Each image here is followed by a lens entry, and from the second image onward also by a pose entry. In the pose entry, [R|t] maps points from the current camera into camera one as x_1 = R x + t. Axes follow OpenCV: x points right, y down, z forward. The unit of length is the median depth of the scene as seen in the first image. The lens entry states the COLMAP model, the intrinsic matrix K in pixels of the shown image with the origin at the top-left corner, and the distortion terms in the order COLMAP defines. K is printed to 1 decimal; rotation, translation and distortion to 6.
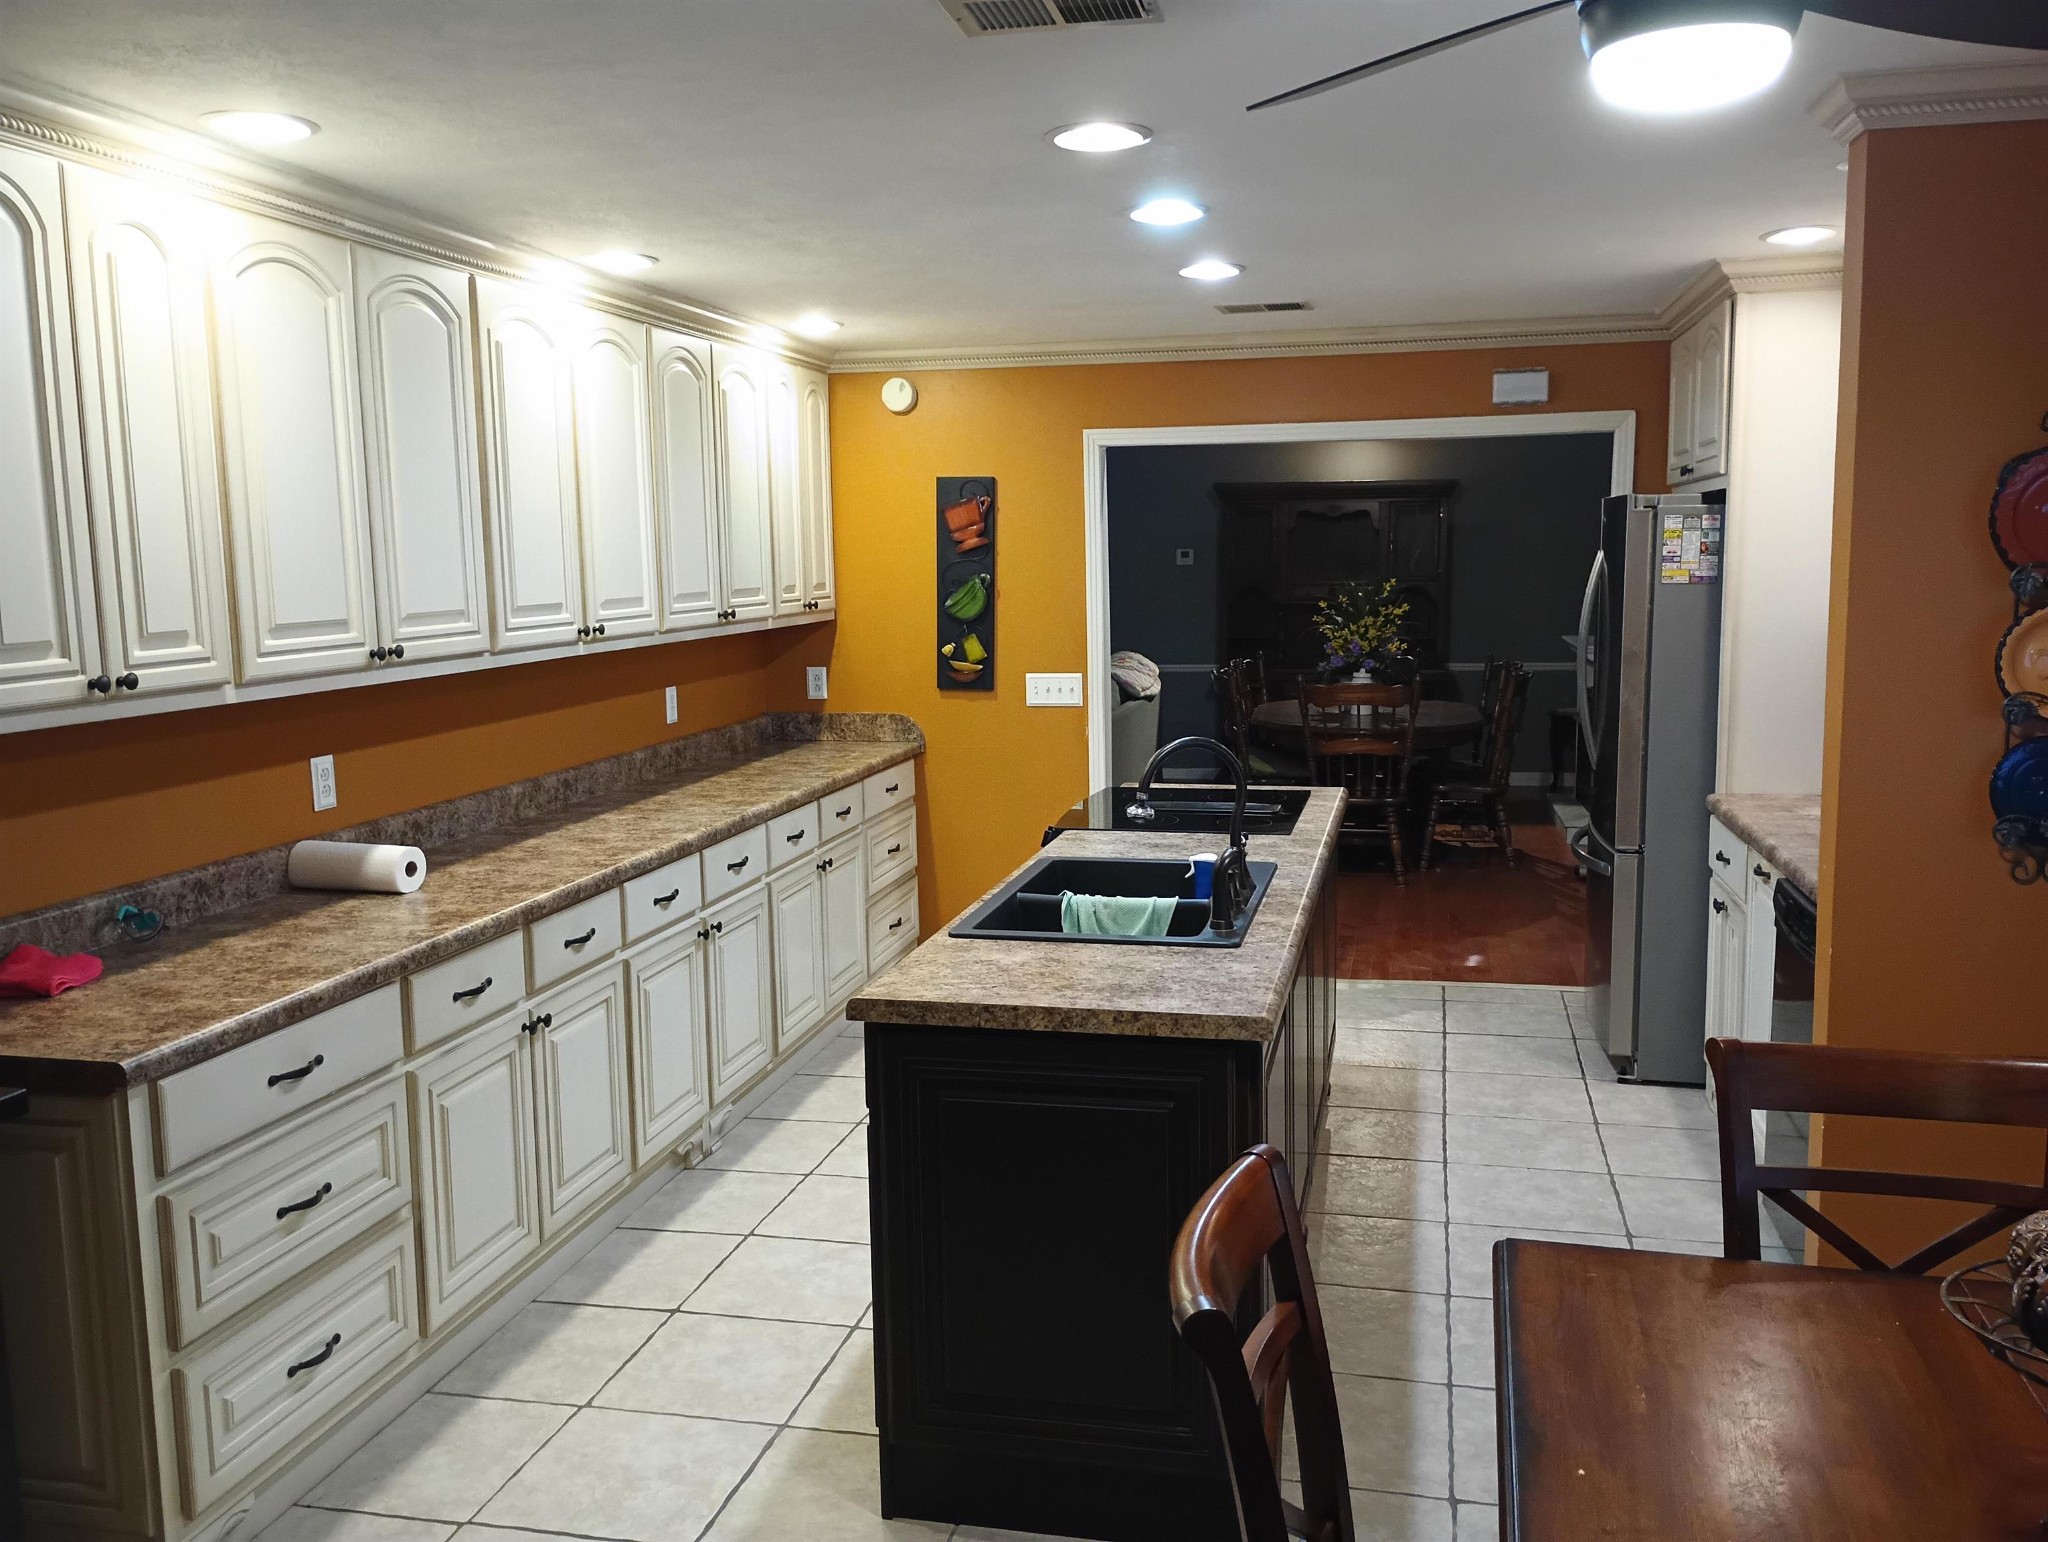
lens RADIAL K [[1695.3, 0, 1014.4], [0, 1695.3, 772.9], [0, 0, 1]] dist [0.041424, -0.019162]
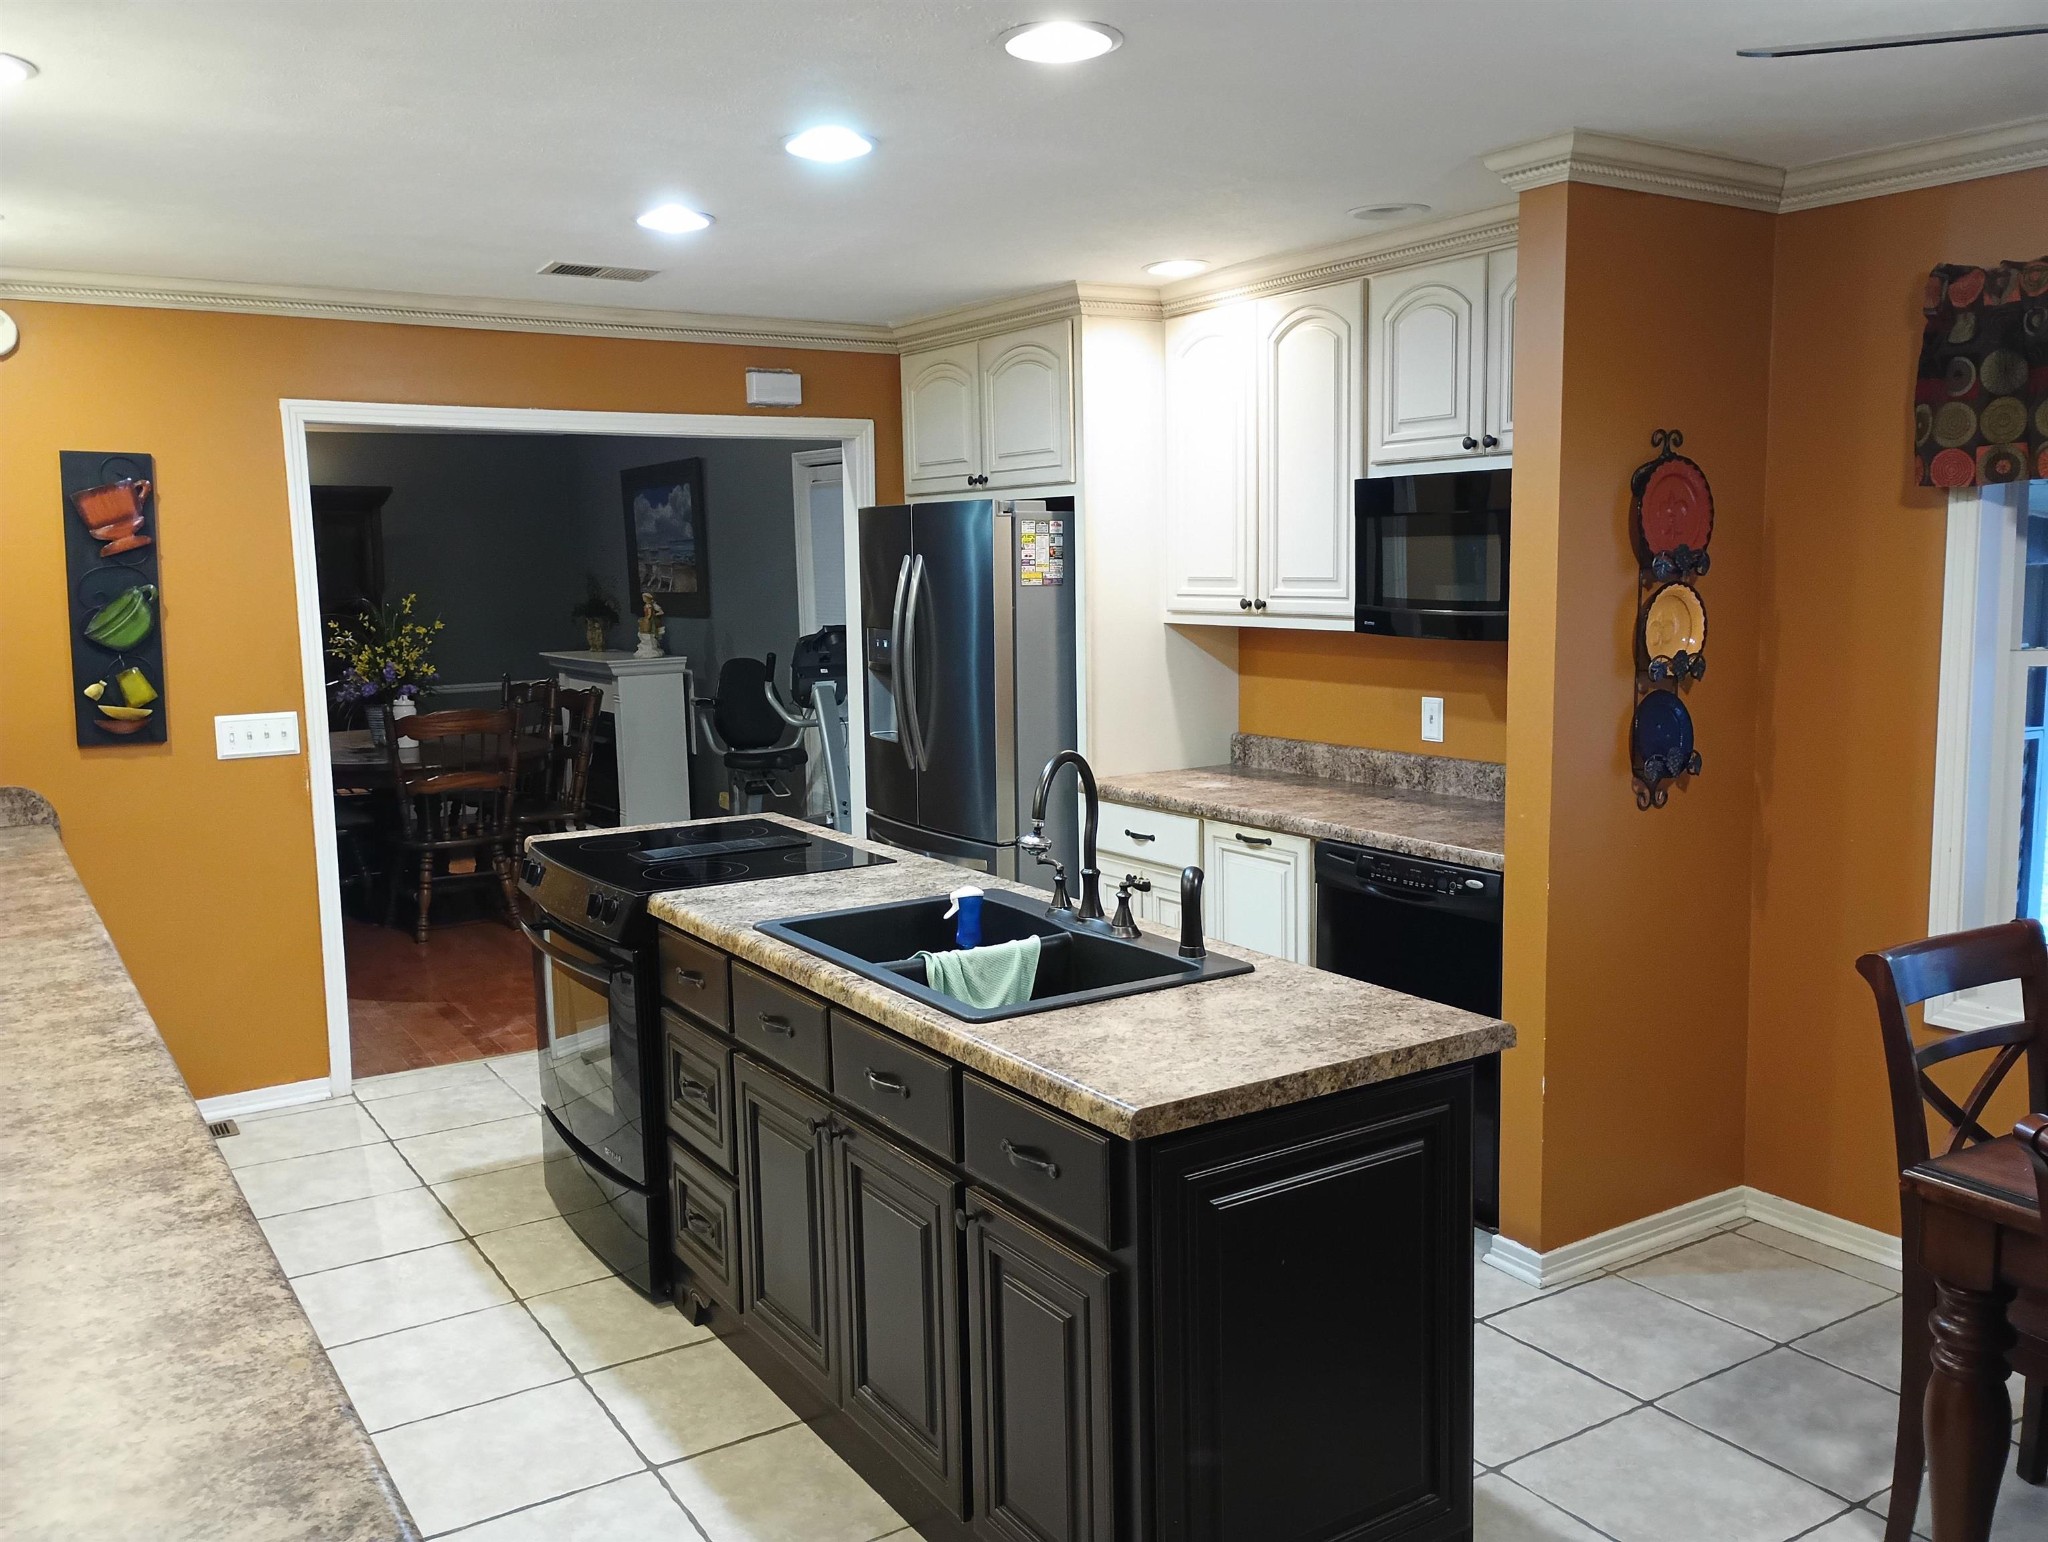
lens RADIAL K [[1695.3, 0, 1014.4], [0, 1695.3, 772.9], [0, 0, 1]] dist [0.041424, -0.019162]
pose [[0.698422, -0.087794, 0.710281, -0.494799], [0.097967, 0.994833, 0.026634, -0.032914], [-0.708949, 0.050982, 0.703414, 0.367318]]
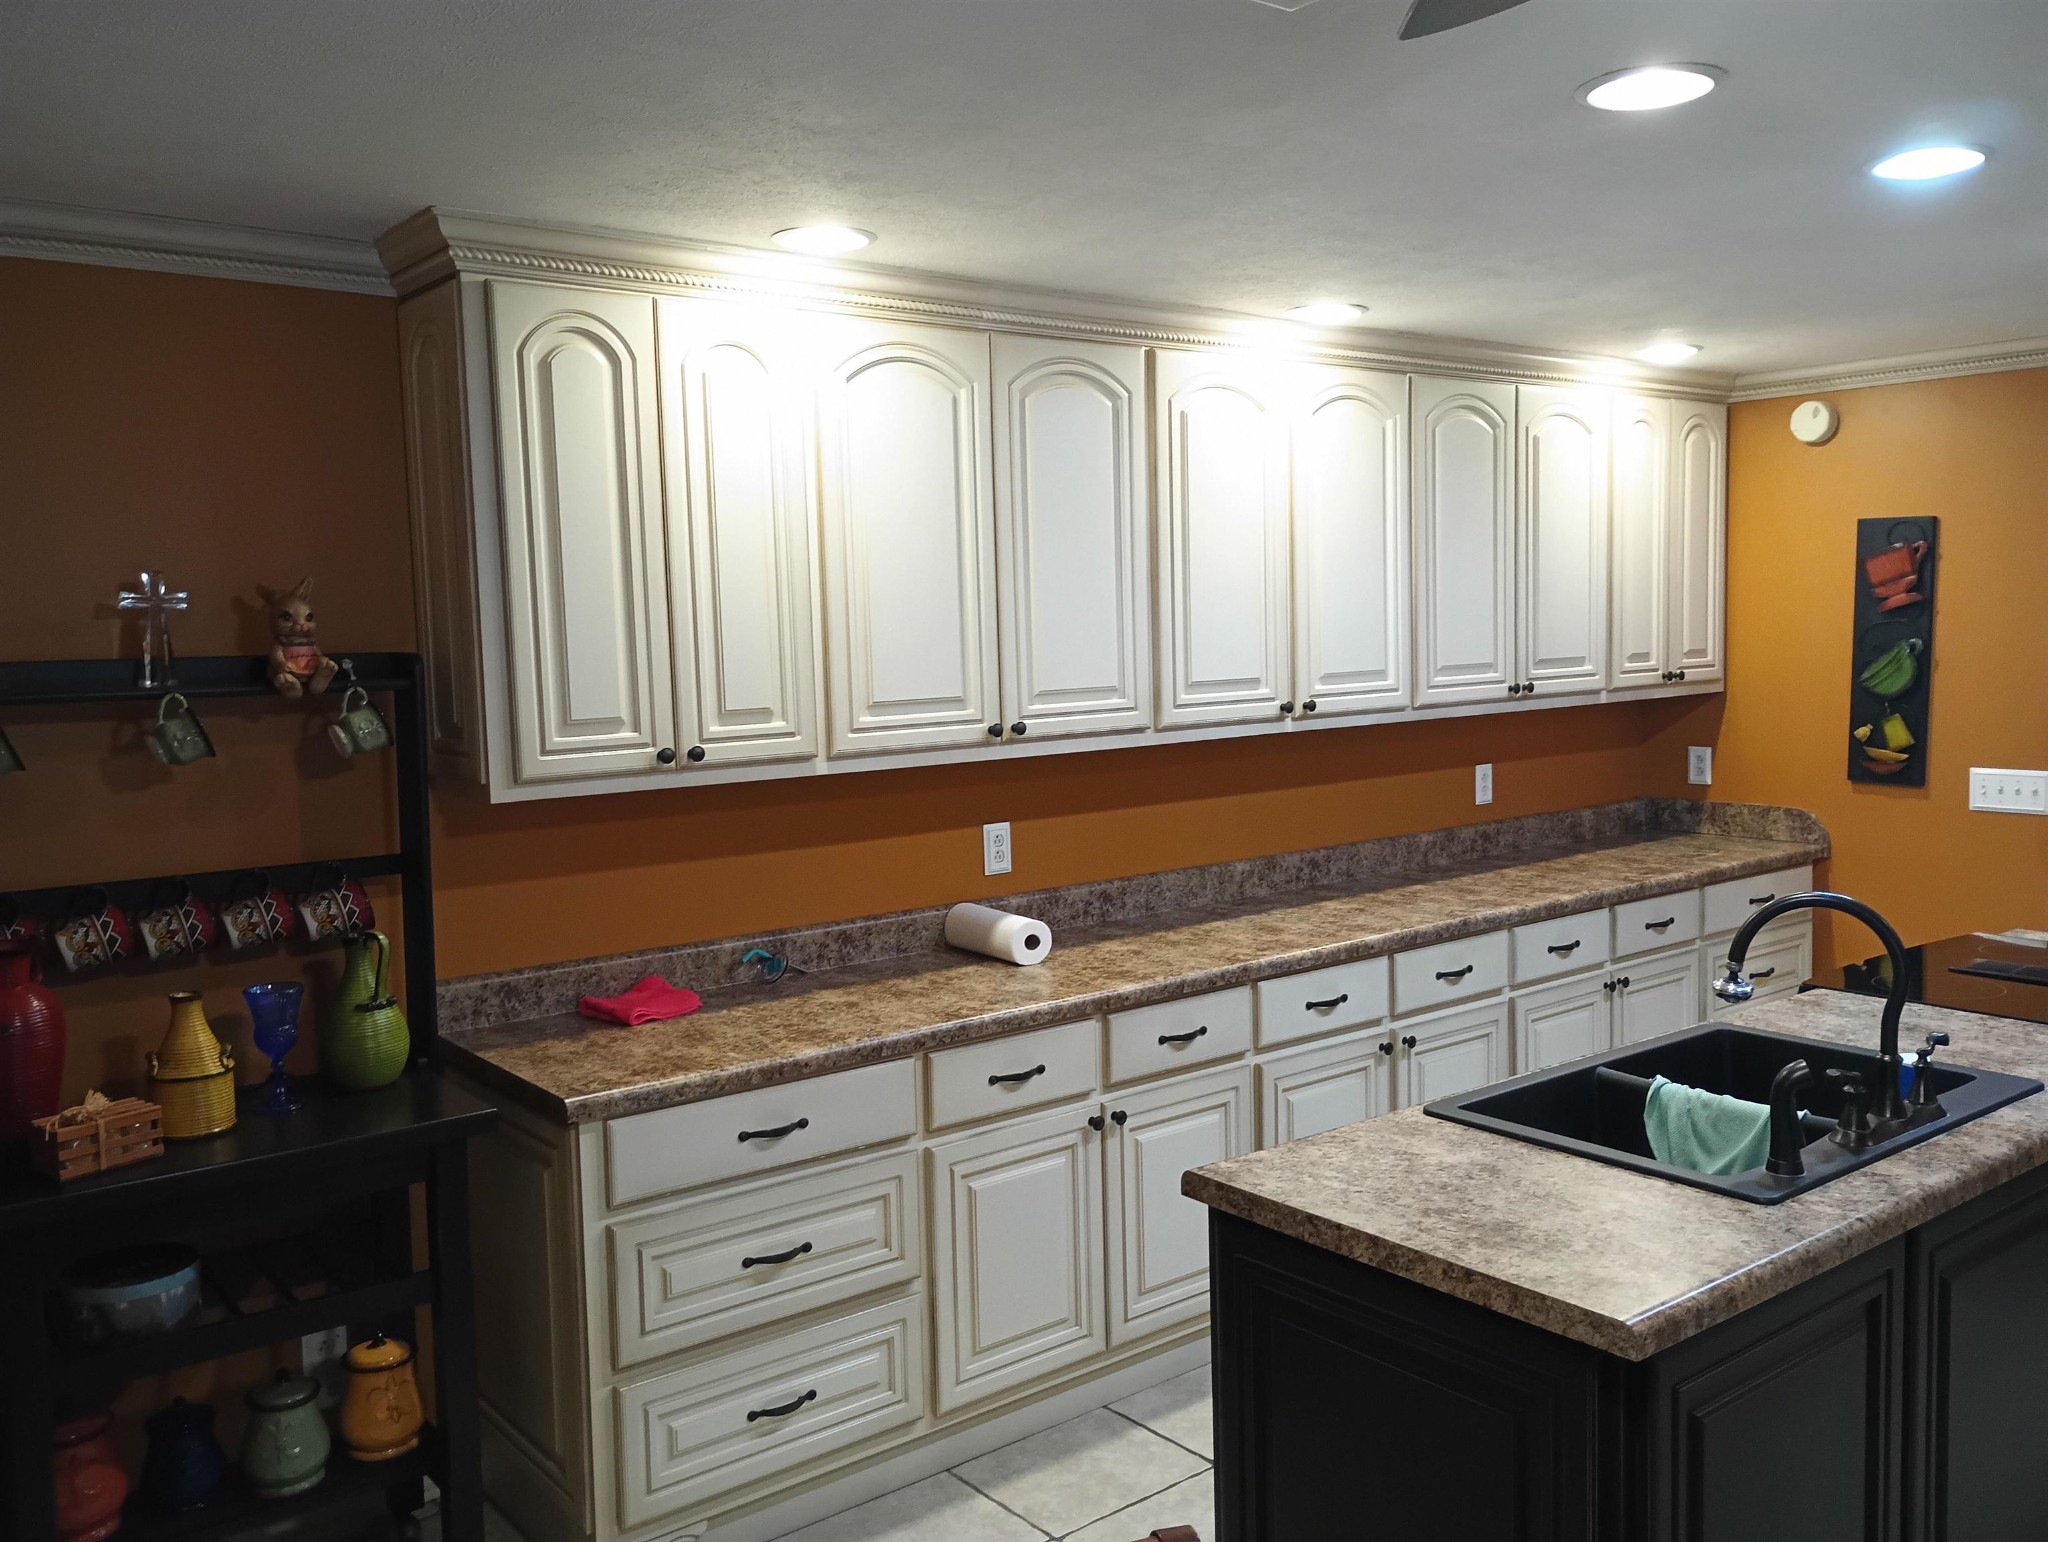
lens RADIAL K [[1695.3, 0, 1014.4], [0, 1695.3, 772.9], [0, 0, 1]] dist [0.041424, -0.019162]
pose [[0.781077, 0.054326, -0.622067, 0.262278], [-0.070353, 0.997521, -0.001221, -0.042618], [0.620459, 0.044718, 0.782963, 0.205722]]
